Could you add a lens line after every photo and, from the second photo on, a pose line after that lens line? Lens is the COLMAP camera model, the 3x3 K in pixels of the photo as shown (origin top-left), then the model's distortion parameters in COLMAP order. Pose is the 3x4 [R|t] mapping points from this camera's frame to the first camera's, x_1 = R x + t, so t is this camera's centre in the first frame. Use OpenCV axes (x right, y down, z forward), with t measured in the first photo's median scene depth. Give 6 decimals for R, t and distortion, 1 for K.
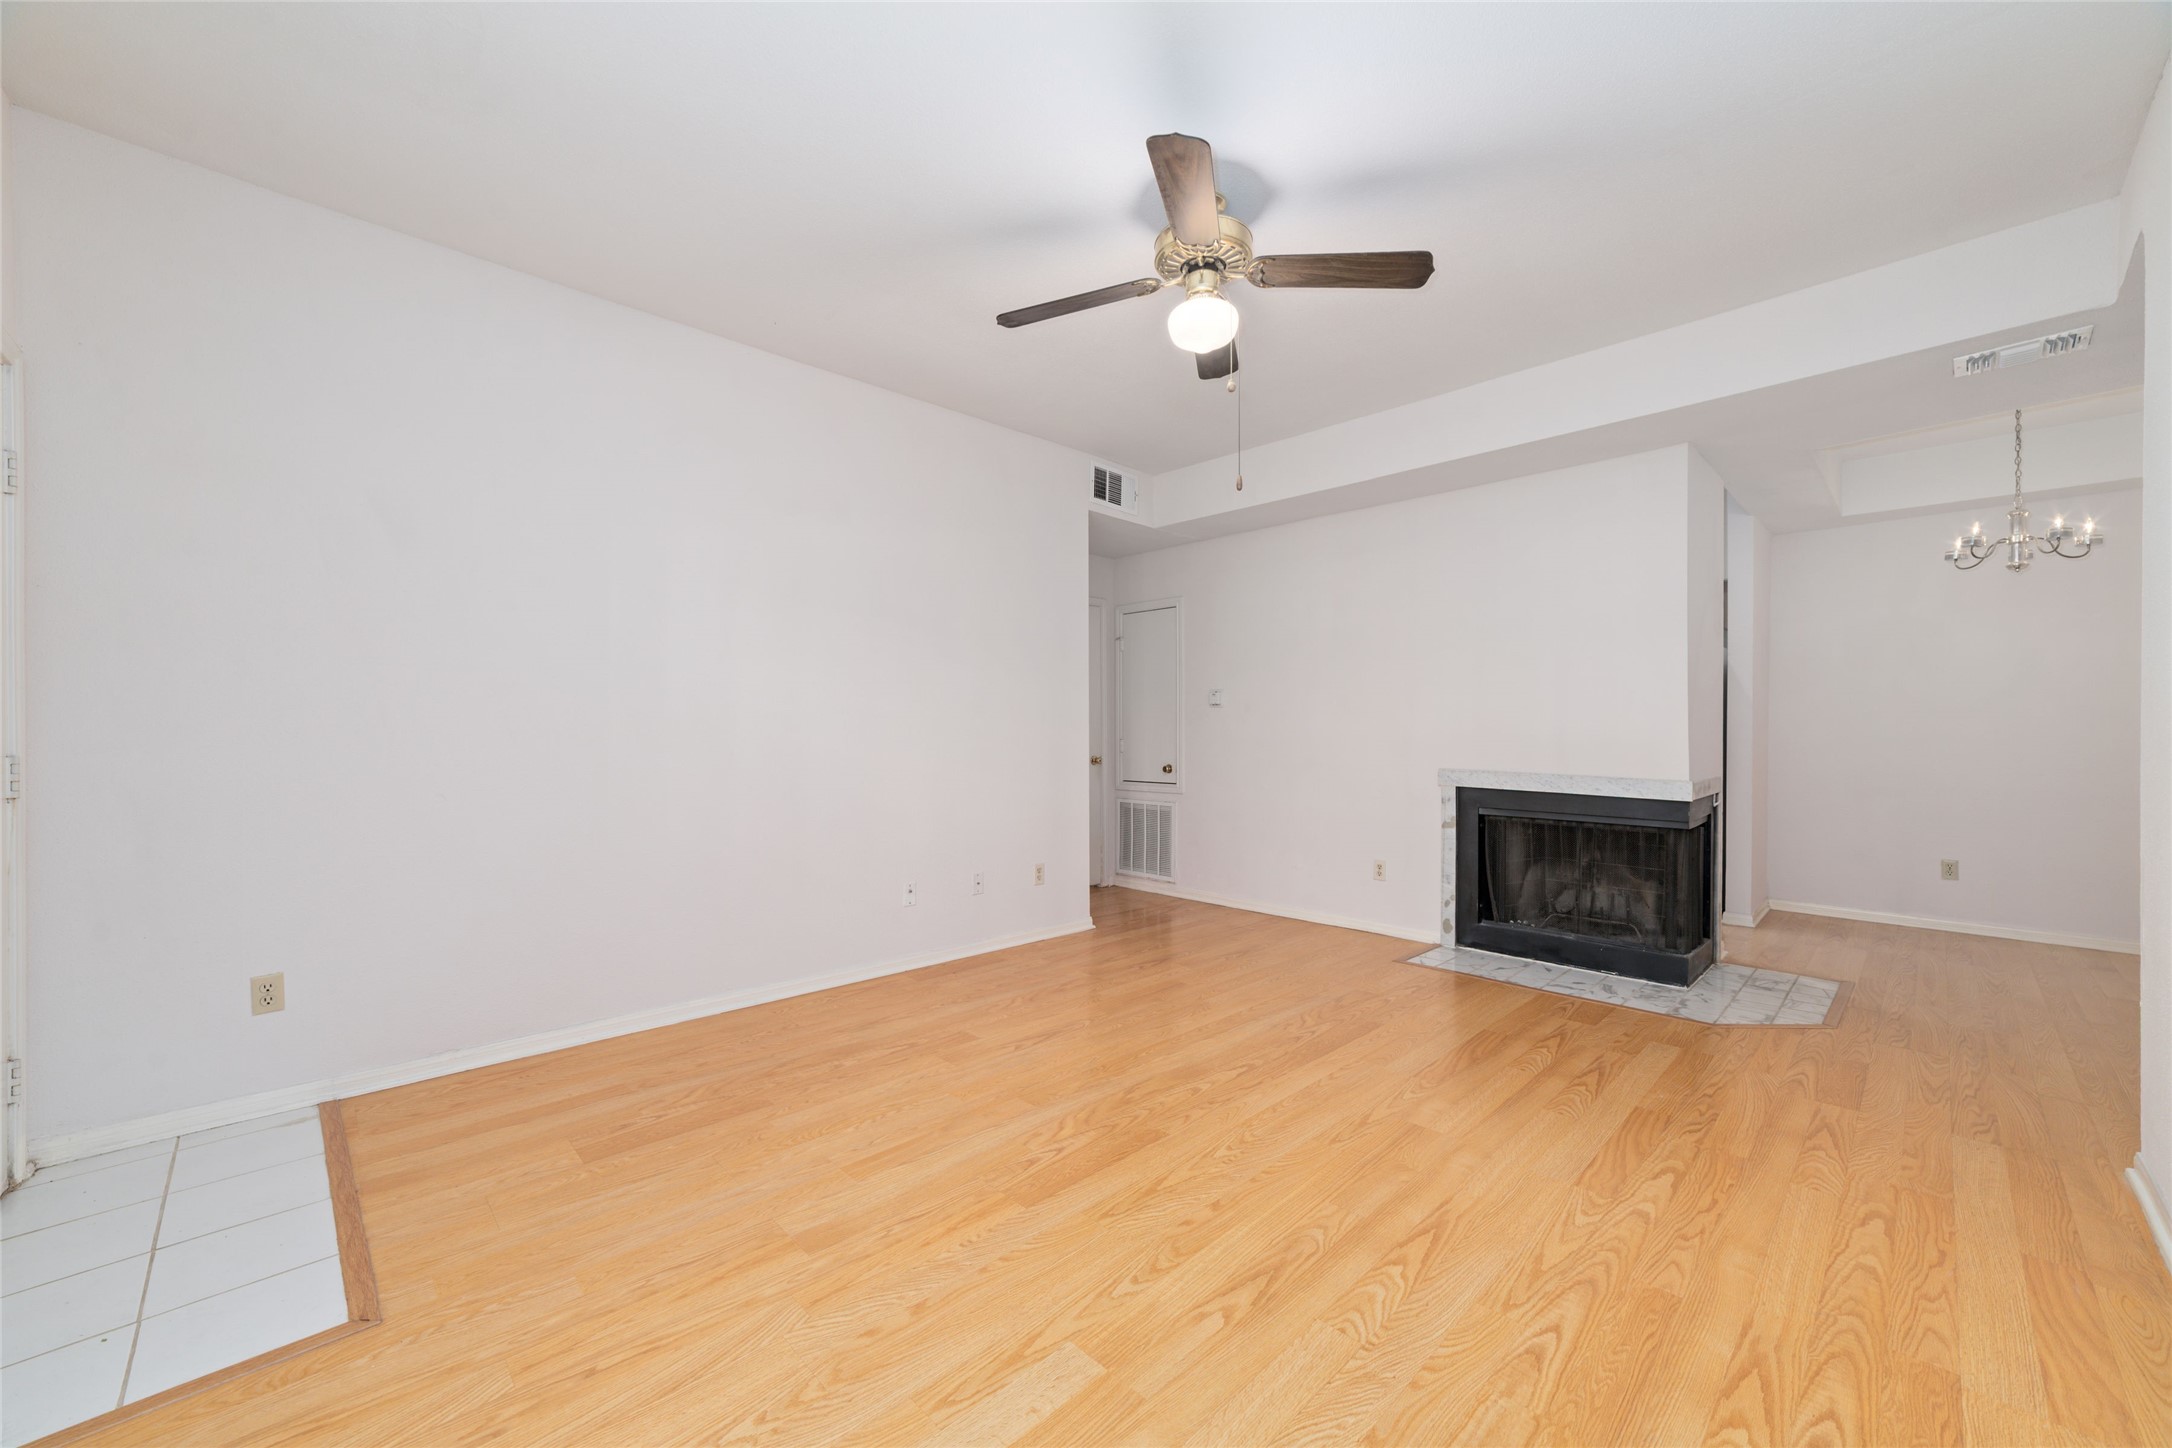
lens RADIAL K [[831.7, 0, 1087.9], [0, 831.7, 731.7], [0, 0, 1]] dist [-0.016995, 0.003045]
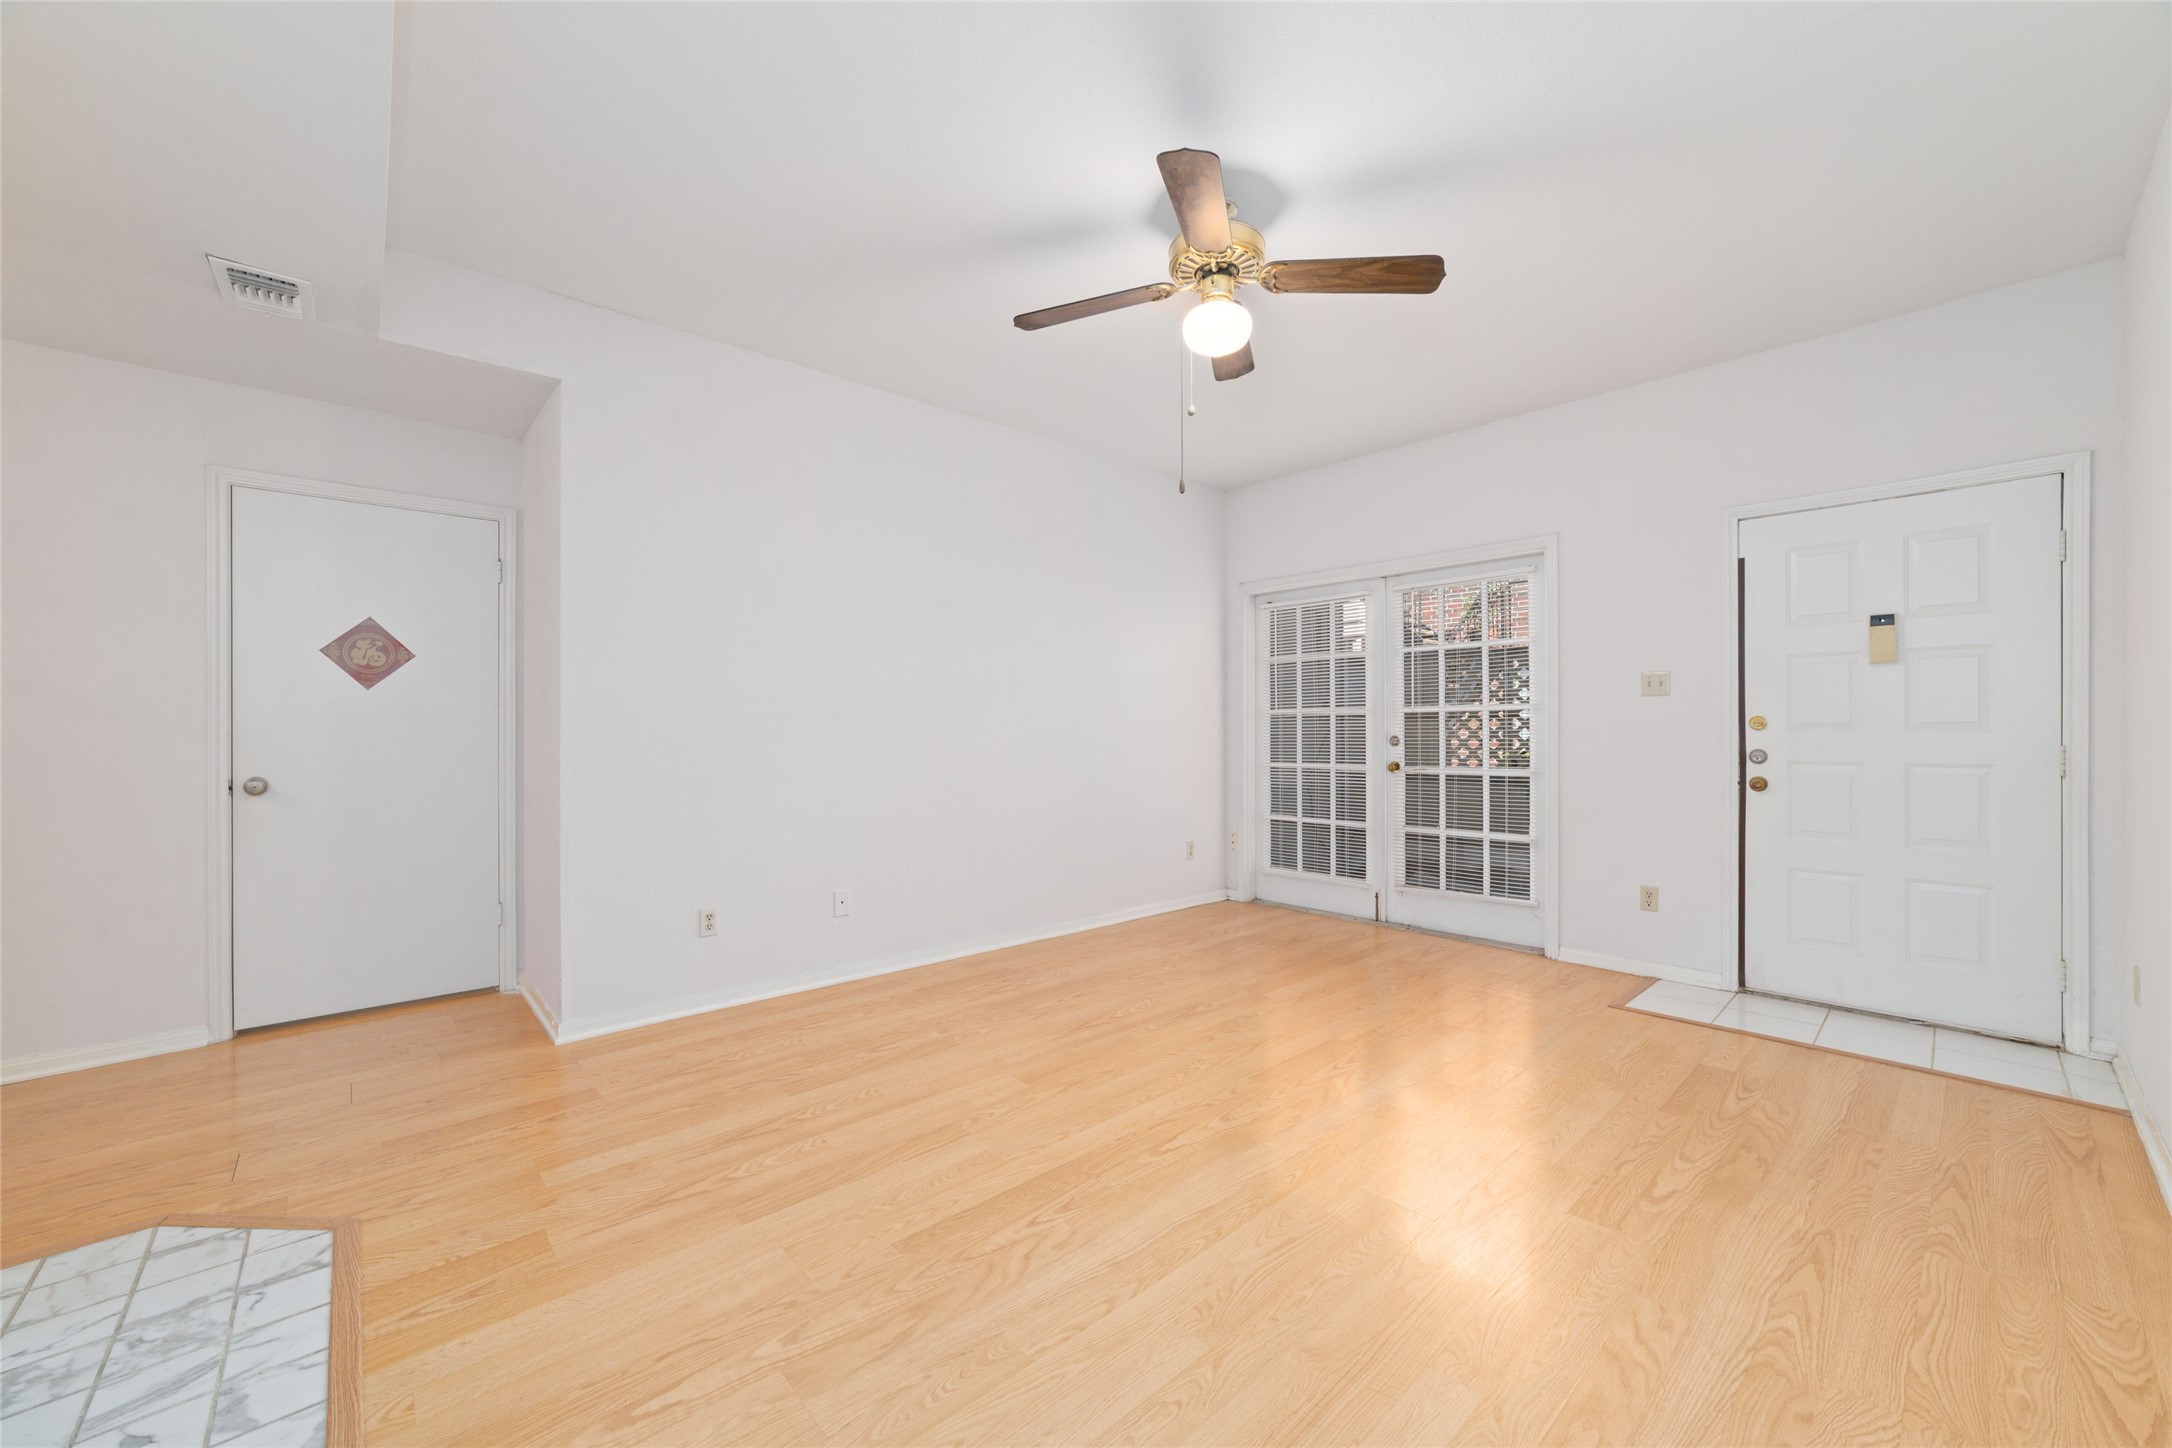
lens RADIAL K [[831.7, 0, 1087.4], [0, 831.7, 722.7], [0, 0, 1]] dist [-0.016995, 0.003045]
pose [[-0.999453, 0.000375, 0.033056, 0.219120], [0.000182, 0.999983, -0.005848, -0.002232], [-0.033058, -0.005839, -0.999436, 1.674207]]
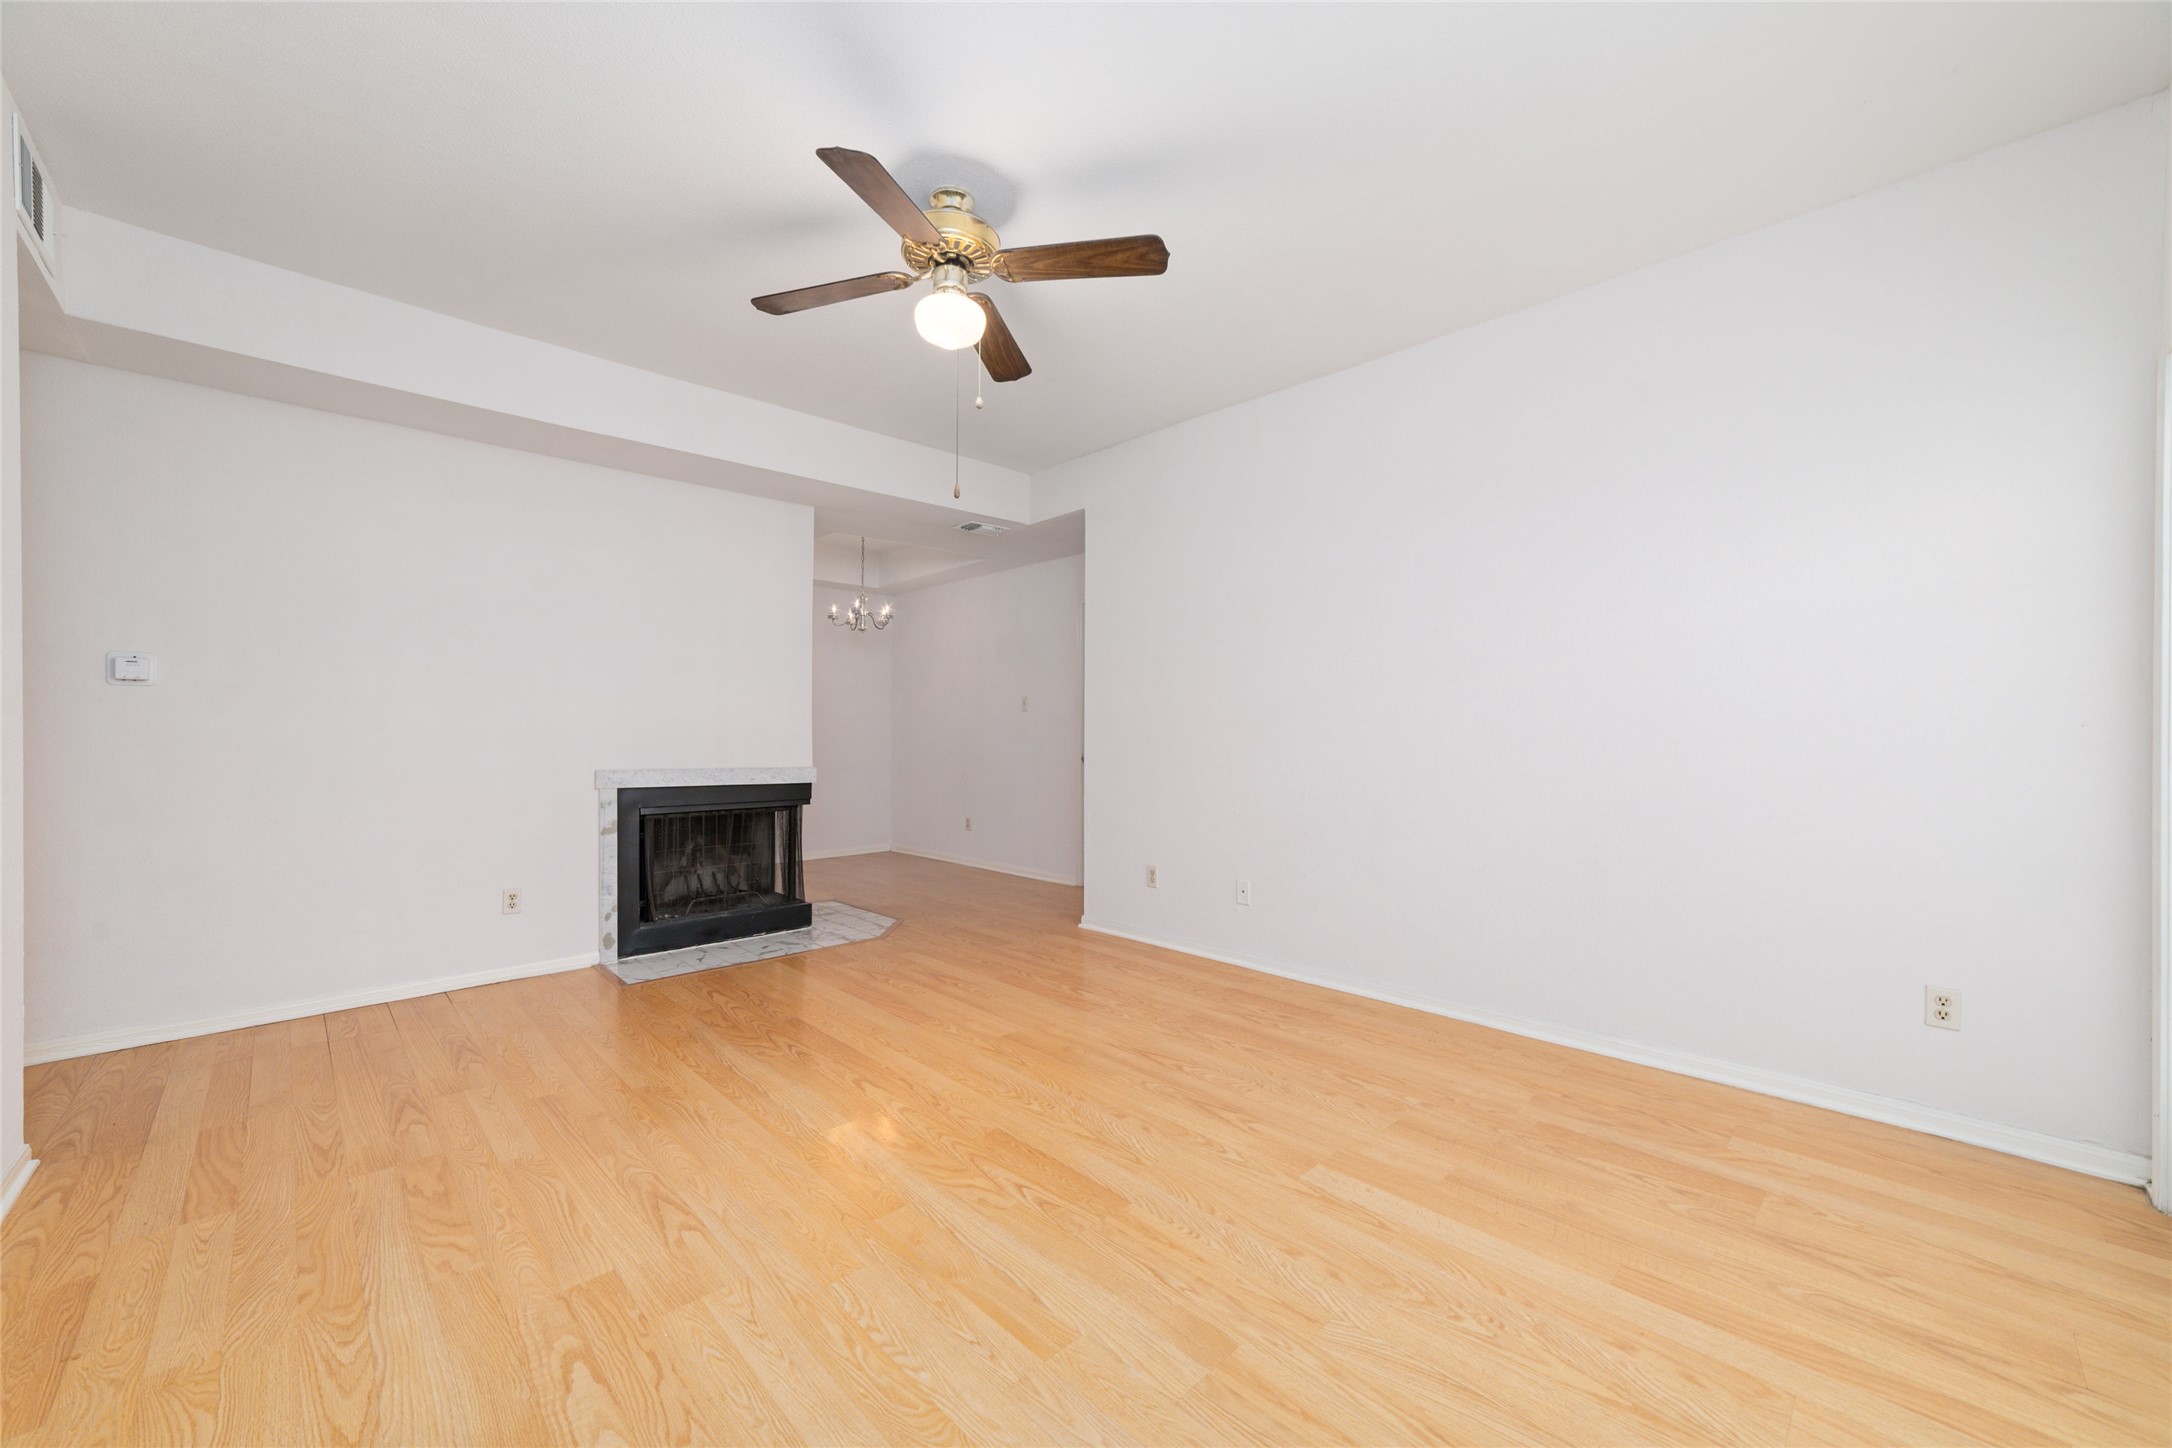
lens RADIAL K [[831.7, 0, 1092.8], [0, 831.7, 730.0], [0, 0, 1]] dist [-0.016995, 0.003045]
pose [[-0.008902, -0.000912, 0.999960, -0.707857], [-0.002043, 0.999998, 0.000893, -0.001267], [-0.999958, -0.002035, -0.008904, 0.691336]]
